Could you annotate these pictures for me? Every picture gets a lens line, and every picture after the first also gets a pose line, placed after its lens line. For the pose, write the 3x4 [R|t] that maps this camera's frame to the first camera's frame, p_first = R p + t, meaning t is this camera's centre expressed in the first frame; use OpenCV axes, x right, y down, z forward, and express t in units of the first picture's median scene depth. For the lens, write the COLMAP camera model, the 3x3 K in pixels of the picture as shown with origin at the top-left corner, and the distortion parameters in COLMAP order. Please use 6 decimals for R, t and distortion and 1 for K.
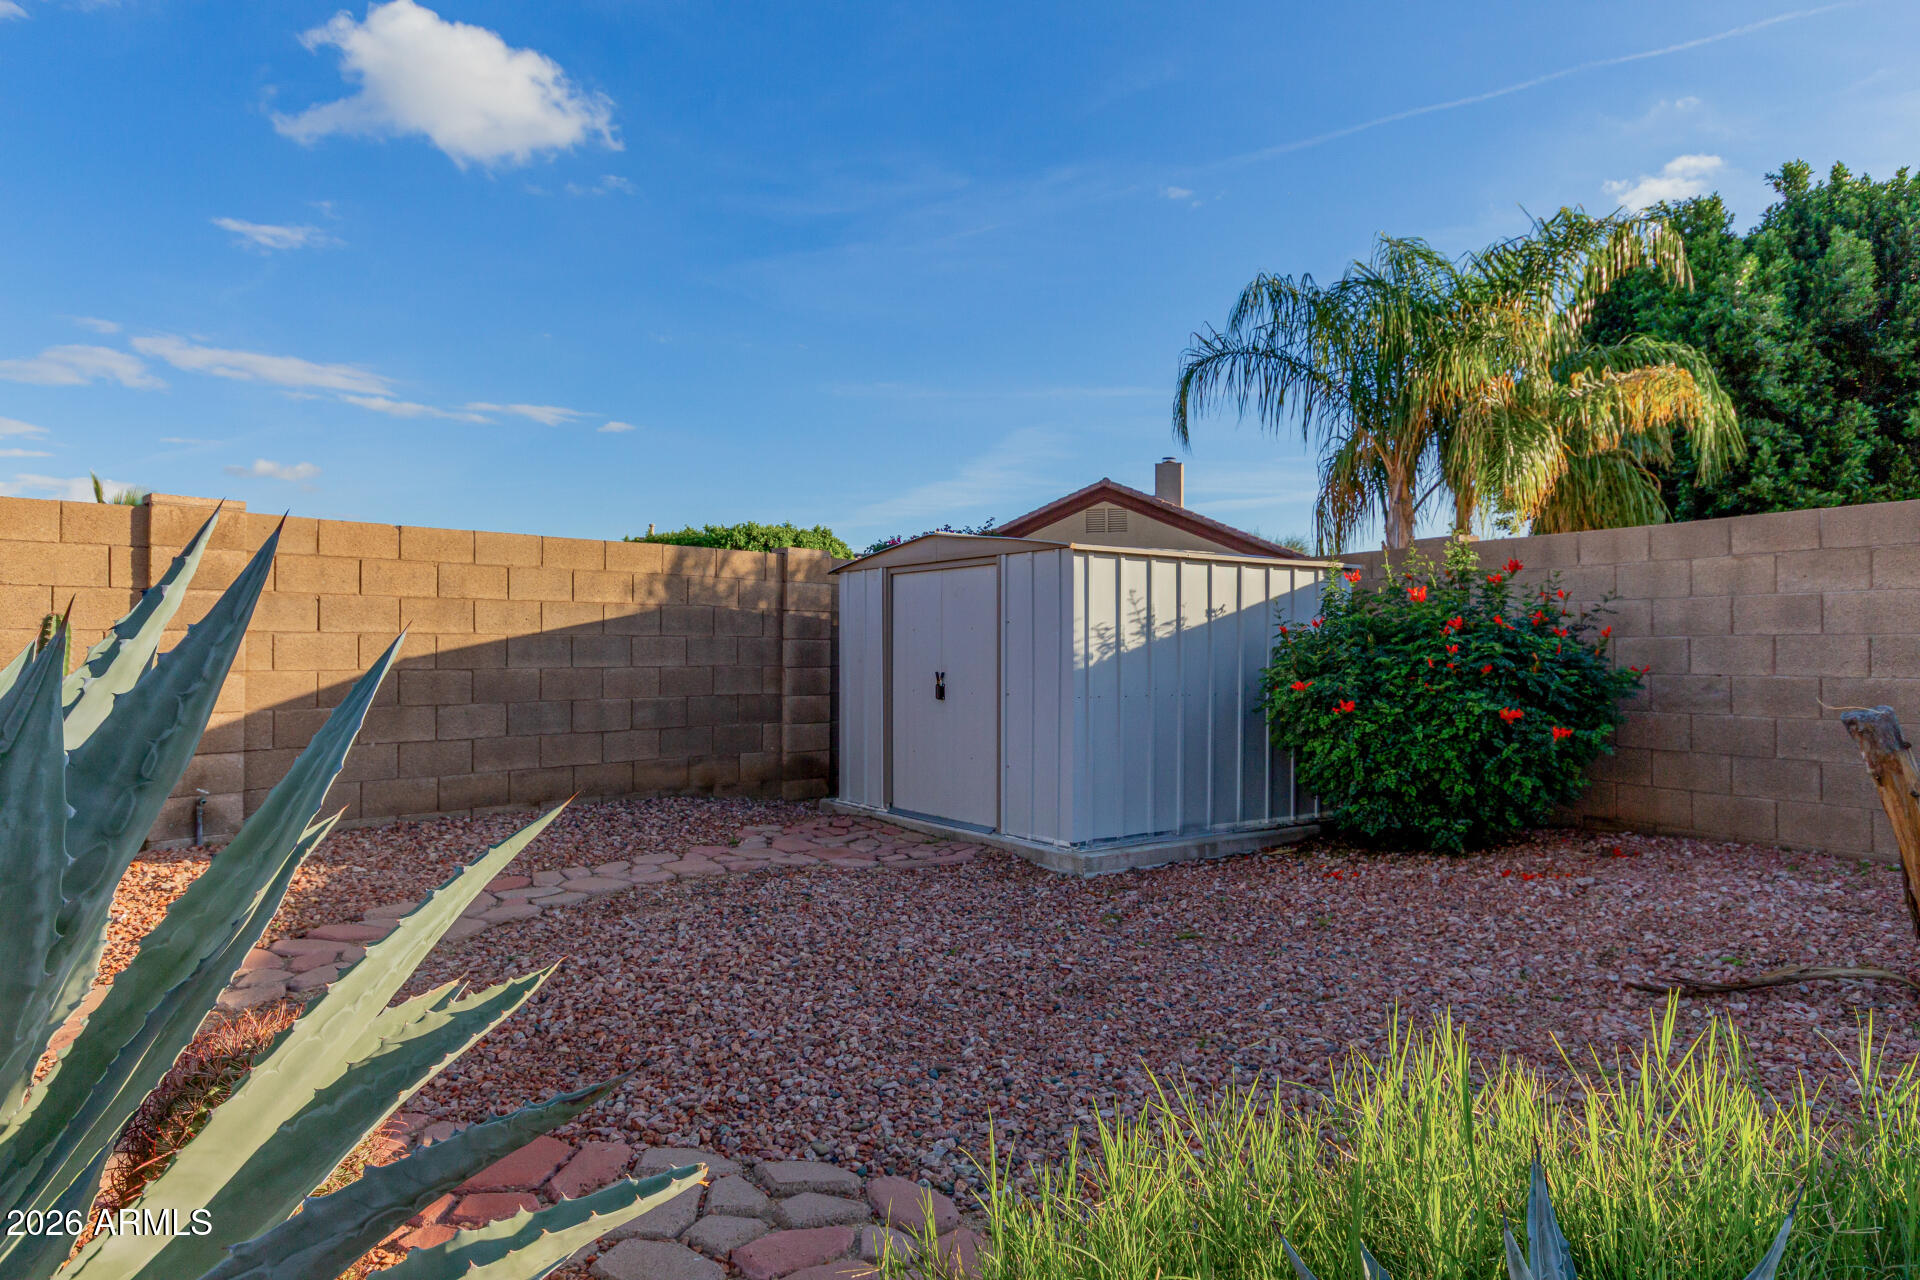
lens RADIAL K [[1151.9, 0, 960.0], [0, 1151.9, 640.0], [0, 0, 1]] dist [-0.003025, -0.000357]
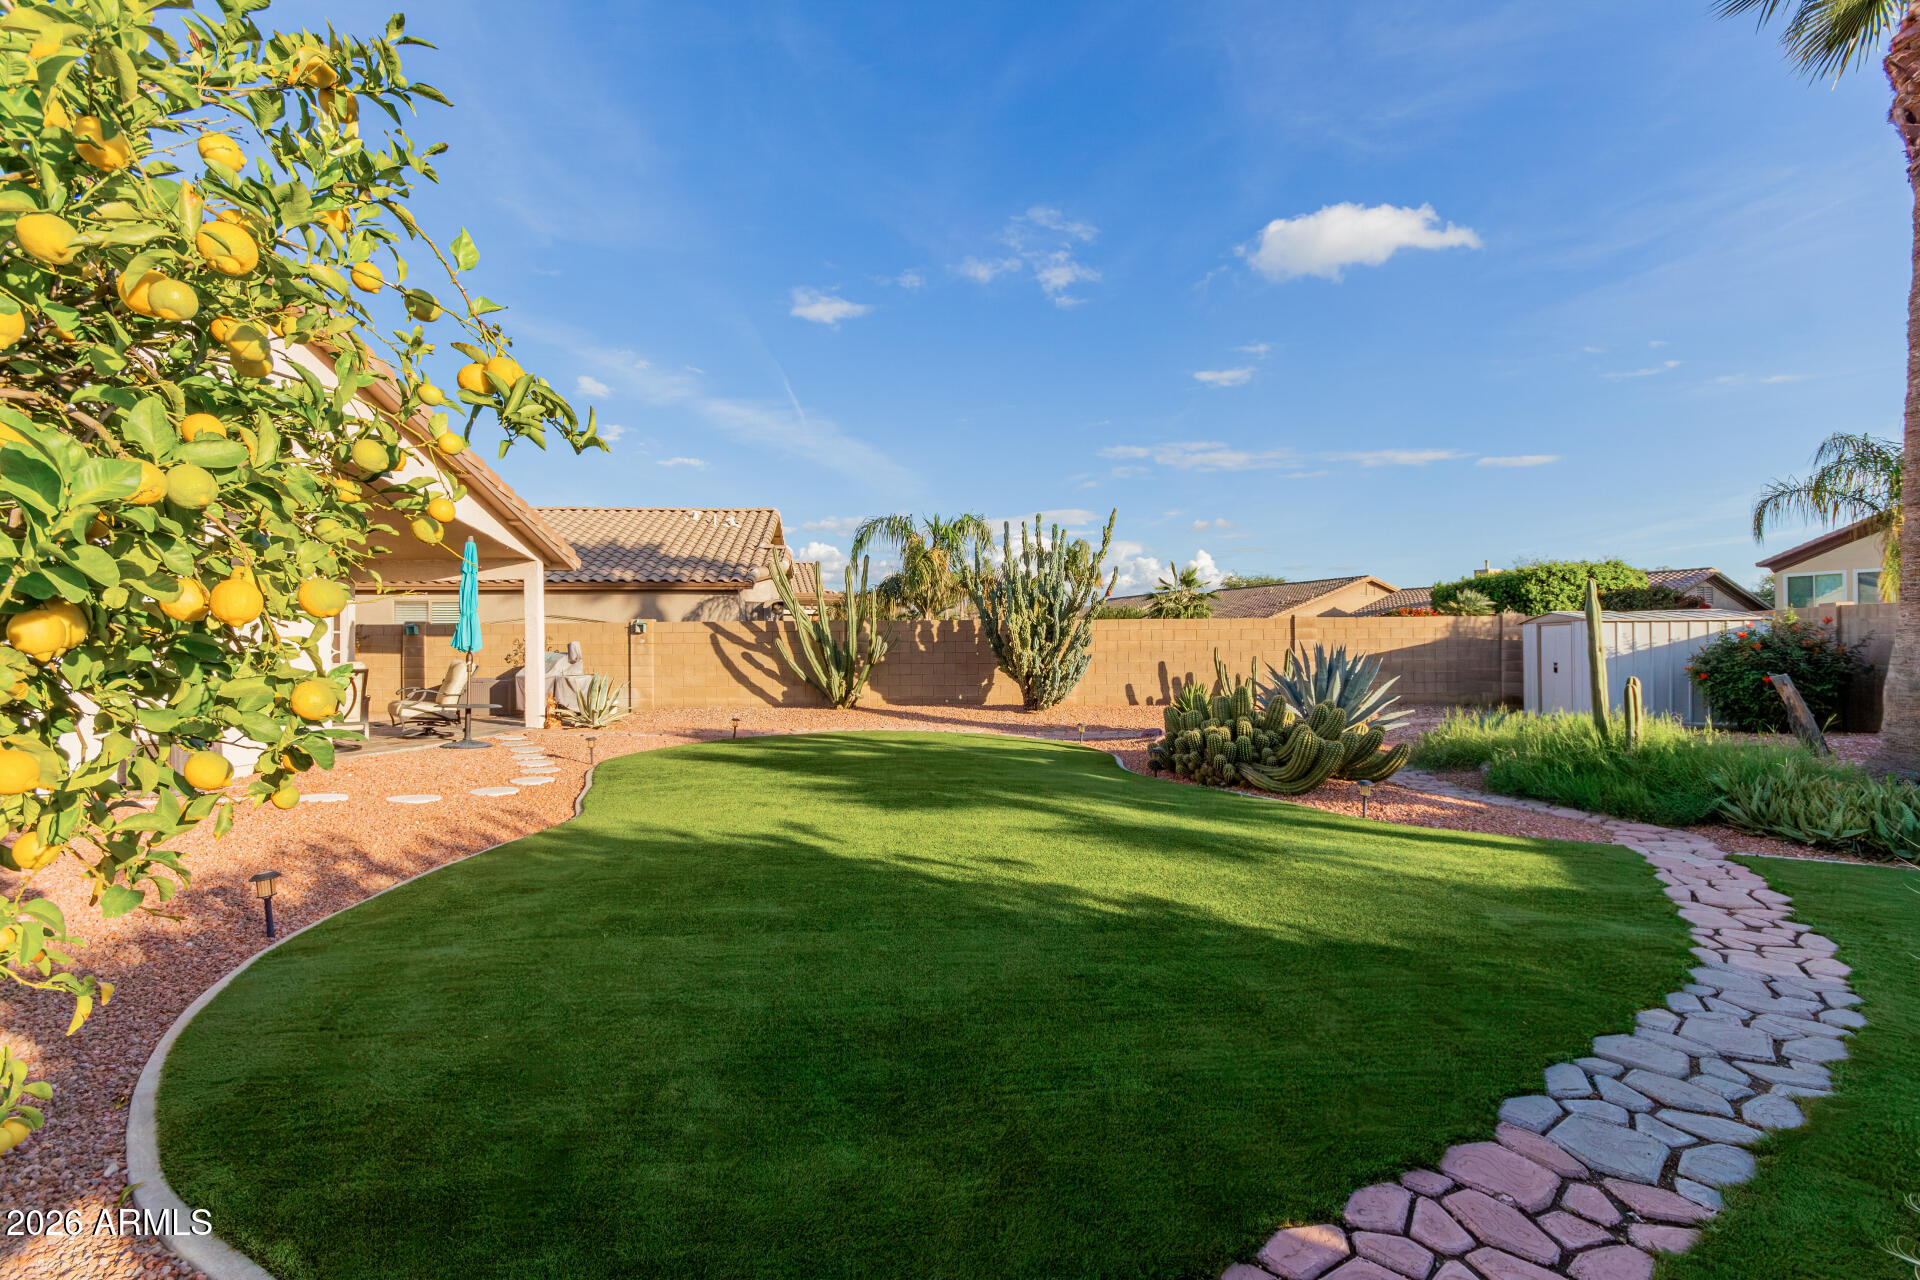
lens RADIAL K [[893.9, 0, 970.7], [0, 893.9, 641.9], [0, 0, 1]] dist [0.001878, 0.003932]
pose [[0.690641, -0.010005, -0.723128, 0.525121], [0.015655, 0.999877, 0.001118, -0.041785], [0.723028, -0.012093, 0.690713, -1.369928]]
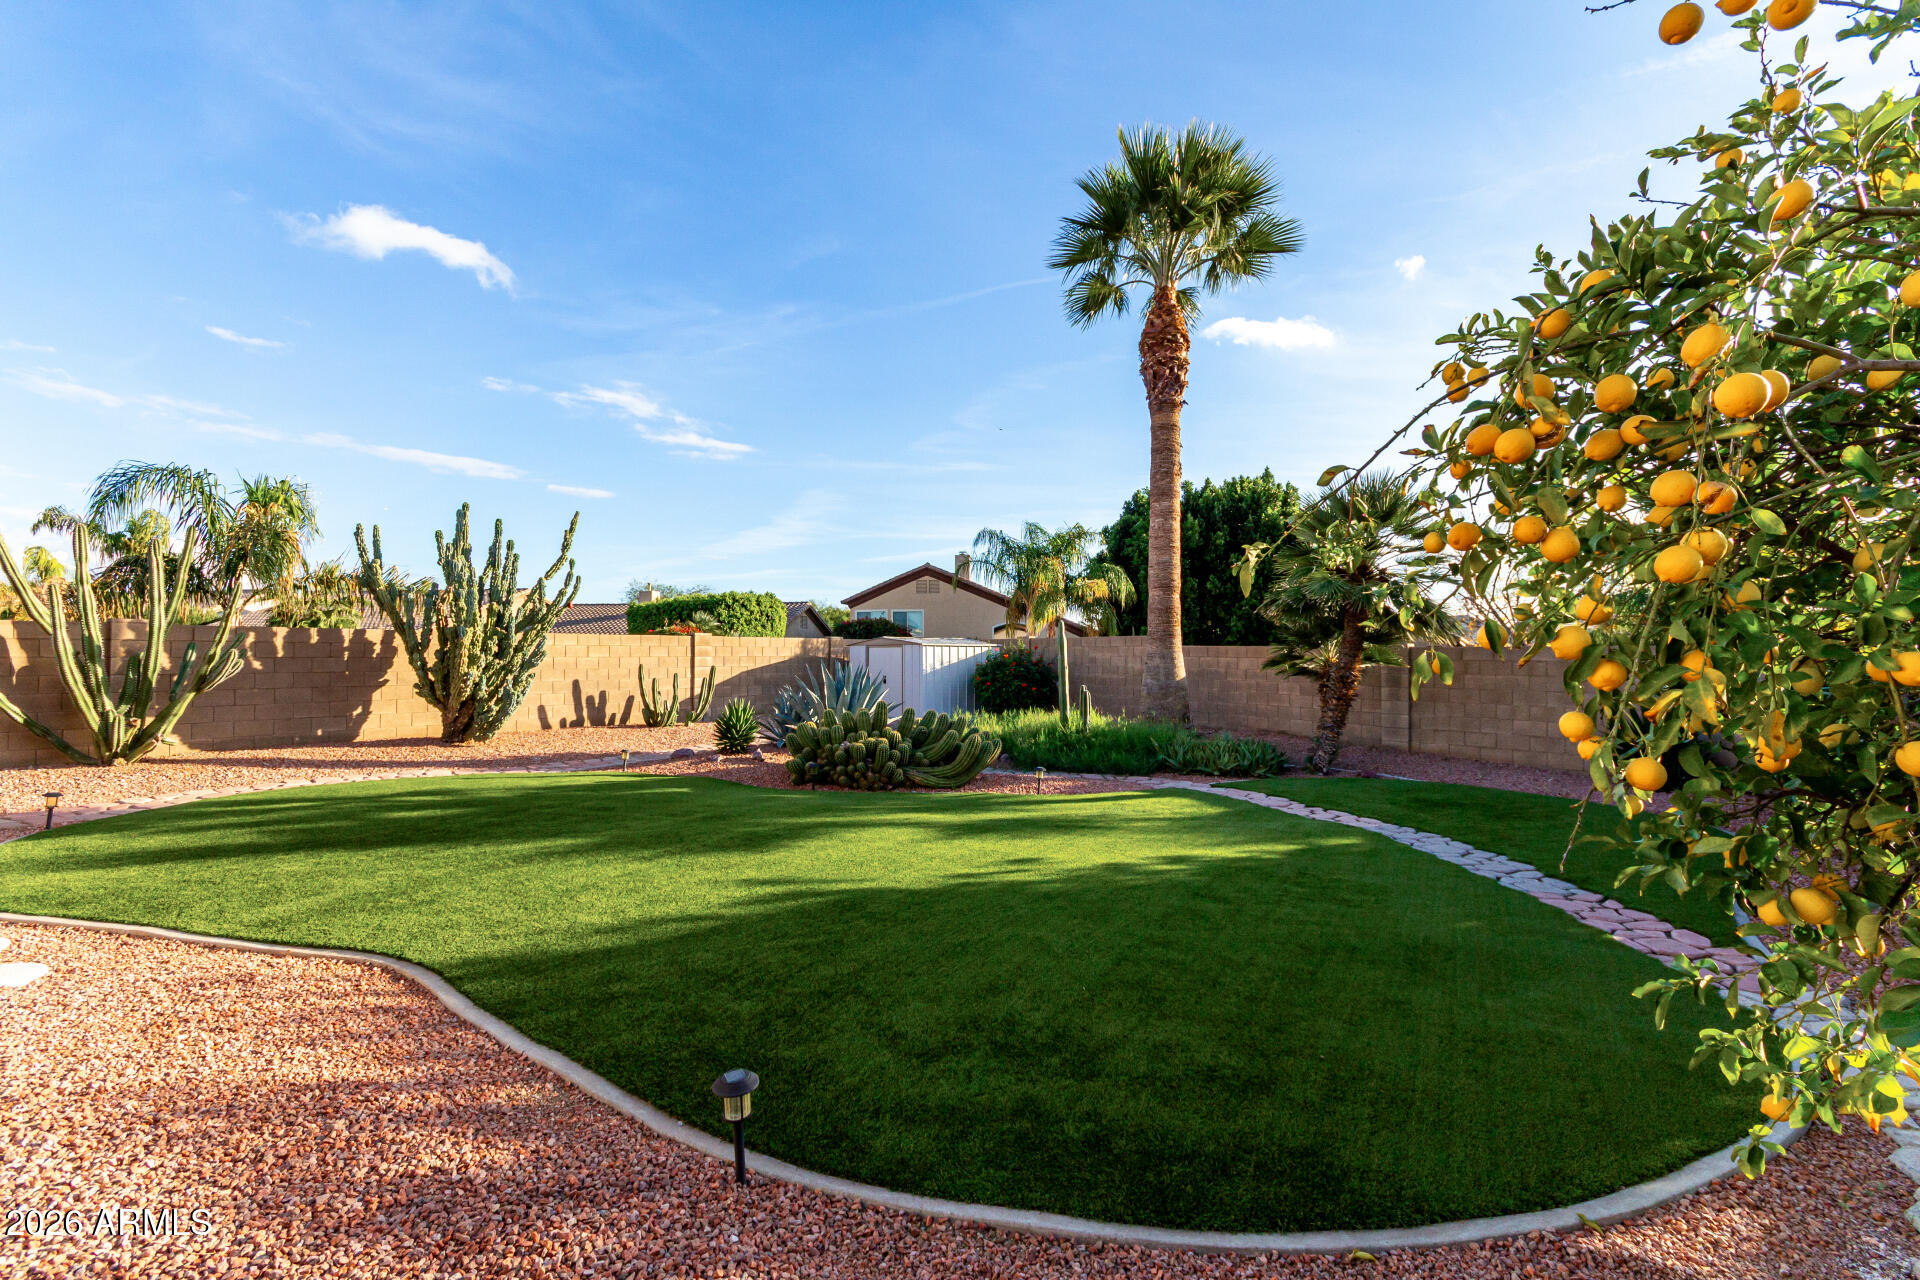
lens RADIAL K [[893.9, 0, 970.7], [0, 893.9, 641.9], [0, 0, 1]] dist [0.001878, 0.003932]
pose [[0.984433, 0.001107, 0.175758, -0.227224], [-0.000363, 0.999991, -0.004263, -0.061138], [-0.175761, 0.004132, 0.984424, -1.666482]]
